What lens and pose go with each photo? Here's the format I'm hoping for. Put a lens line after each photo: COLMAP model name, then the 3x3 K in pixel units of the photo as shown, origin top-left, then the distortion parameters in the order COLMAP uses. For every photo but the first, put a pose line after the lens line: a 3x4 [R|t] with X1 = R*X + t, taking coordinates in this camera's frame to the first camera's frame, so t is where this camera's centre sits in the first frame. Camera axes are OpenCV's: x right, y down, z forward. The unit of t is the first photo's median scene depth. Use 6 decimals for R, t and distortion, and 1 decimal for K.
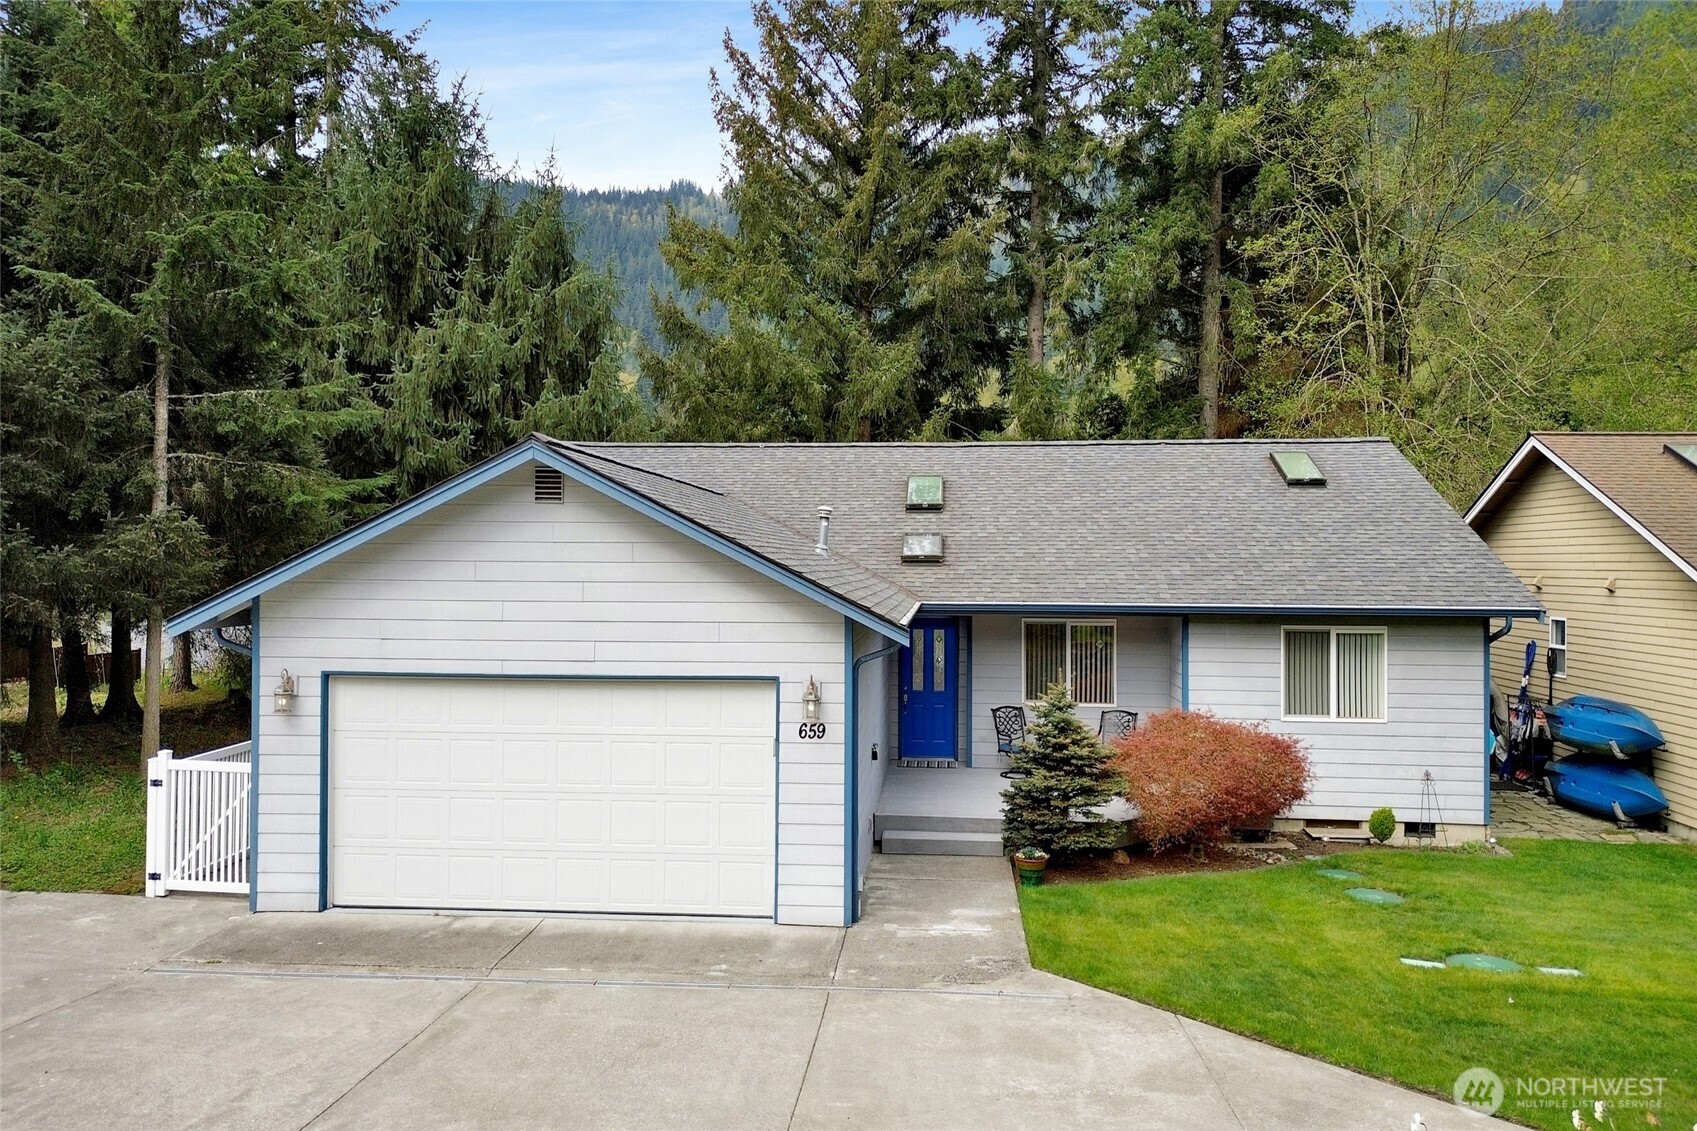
lens RADIAL K [[1195.2, 0, 851.8], [0, 1195.2, 563.6], [0, 0, 1]] dist [0.053374, -0.033694]
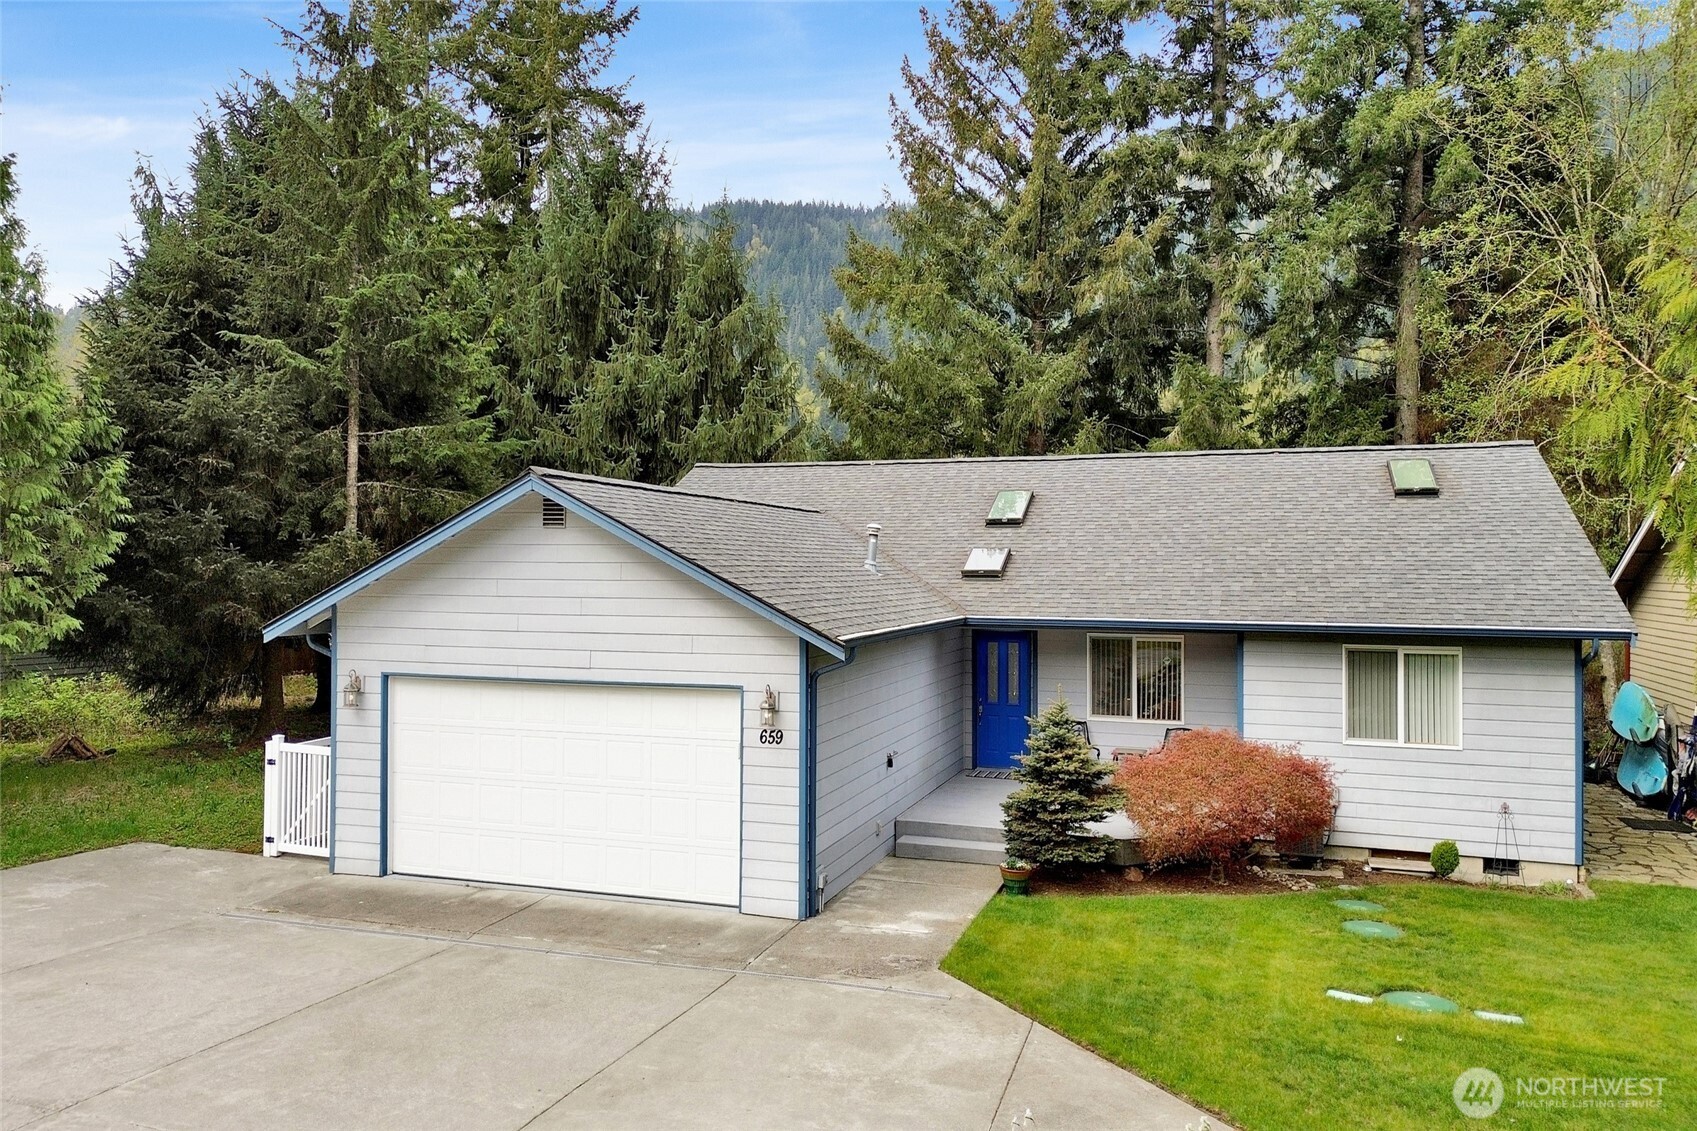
lens RADIAL K [[1195.2, 0, 850.4], [0, 1195.2, 567.8], [0, 0, 1]] dist [0.053374, -0.033694]
pose [[0.972021, -0.000157, -0.234893, 0.189154], [-0.000310, 0.999998, -0.001953, -0.006964], [0.234893, 0.001972, 0.972019, -0.022551]]
